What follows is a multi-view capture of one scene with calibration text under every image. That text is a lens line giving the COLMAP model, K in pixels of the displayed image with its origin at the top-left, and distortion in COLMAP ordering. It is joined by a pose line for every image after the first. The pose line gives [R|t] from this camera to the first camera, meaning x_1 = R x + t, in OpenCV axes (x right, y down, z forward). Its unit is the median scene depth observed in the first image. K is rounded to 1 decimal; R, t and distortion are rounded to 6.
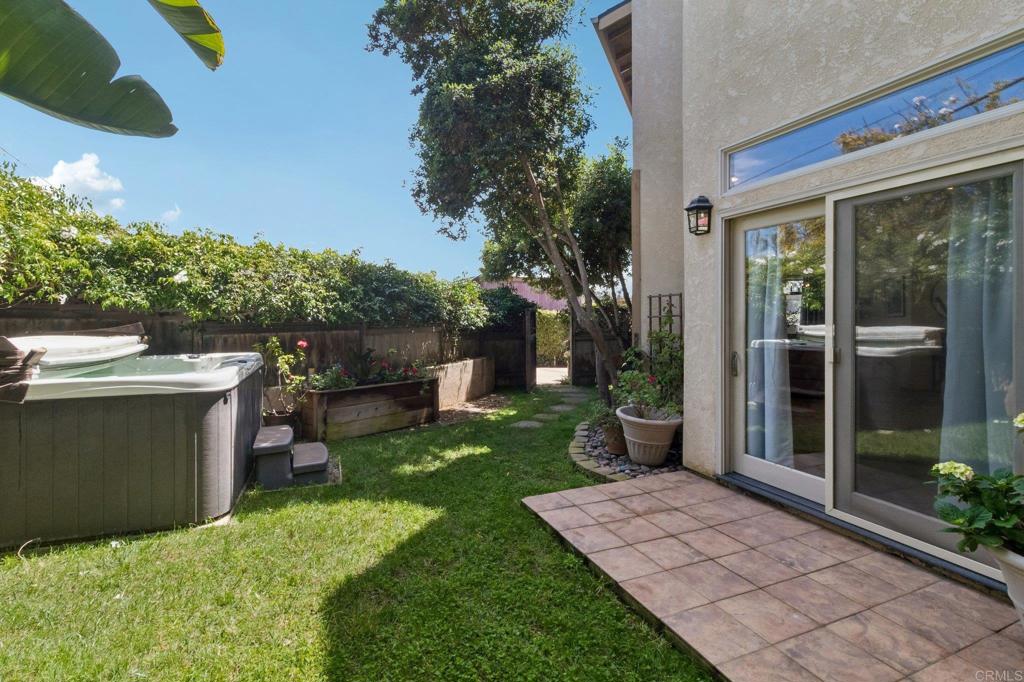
lens RADIAL K [[485.5, 0, 508.7], [0, 485.5, 314.2], [0, 0, 1]] dist [0.001060, 0.000251]
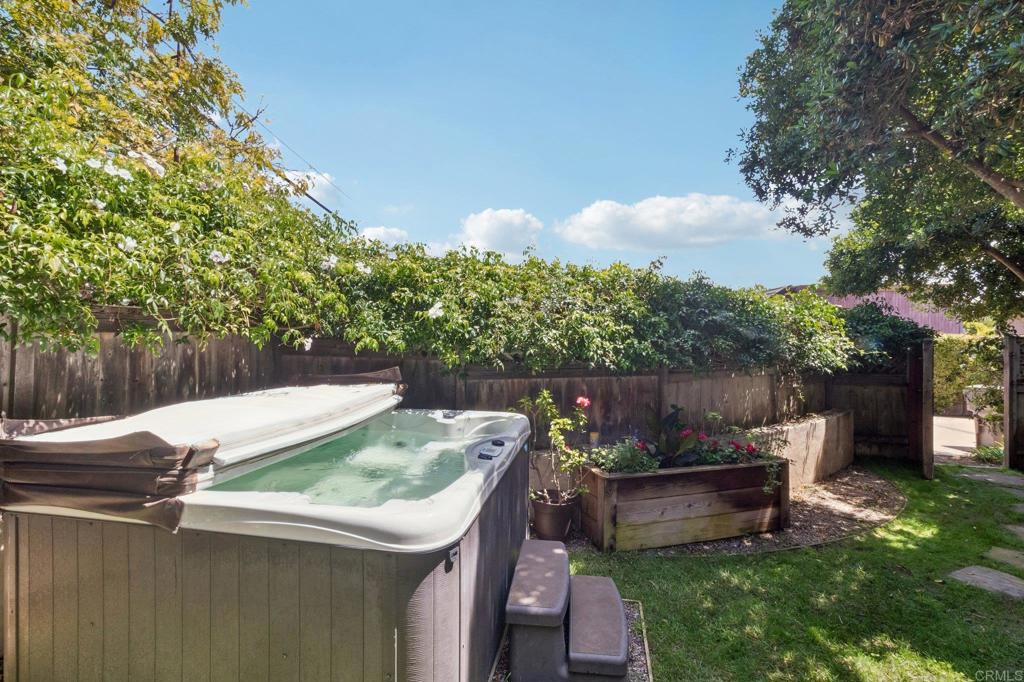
lens RADIAL K [[484.4, 0, 499.8], [0, 484.4, 324.3], [0, 0, 1]] dist [0.005932, 0.000223]
pose [[0.845184, 0.003097, -0.534467, -0.156508], [-0.005541, 0.999980, -0.002967, -0.046182], [0.534448, 0.005469, 0.845184, 0.353875]]
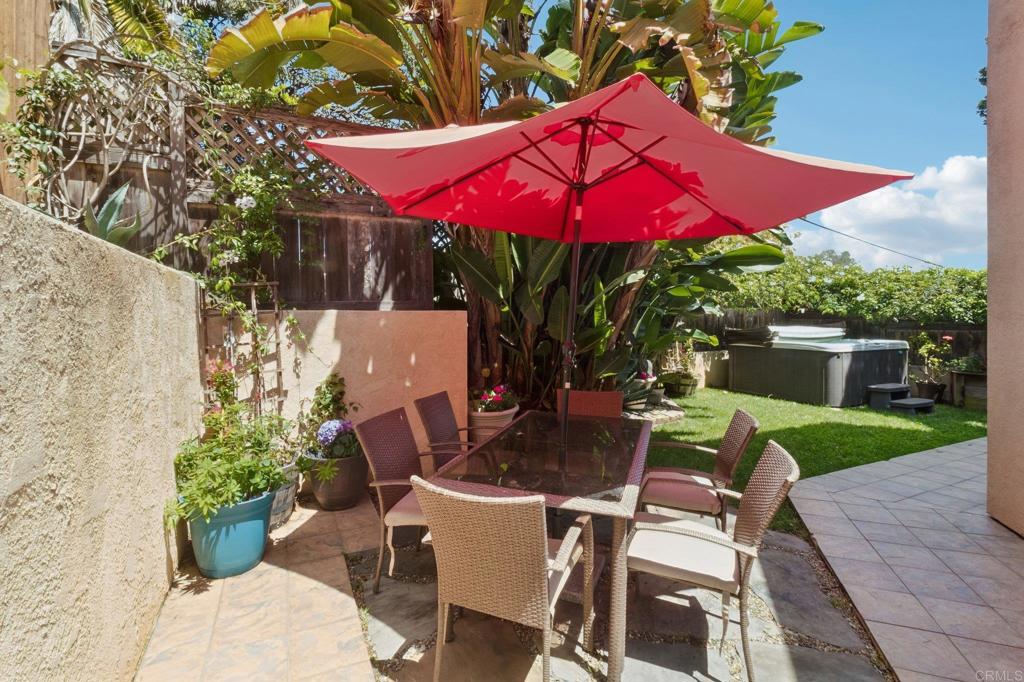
lens RADIAL K [[484.4, 0, 499.8], [0, 484.4, 324.3], [0, 0, 1]] dist [0.005932, 0.000223]
pose [[0.074497, 0.023459, -0.996945, 0.927197], [0.005977, 0.999695, 0.023971, -0.022633], [0.997203, -0.007745, 0.074334, -0.440494]]
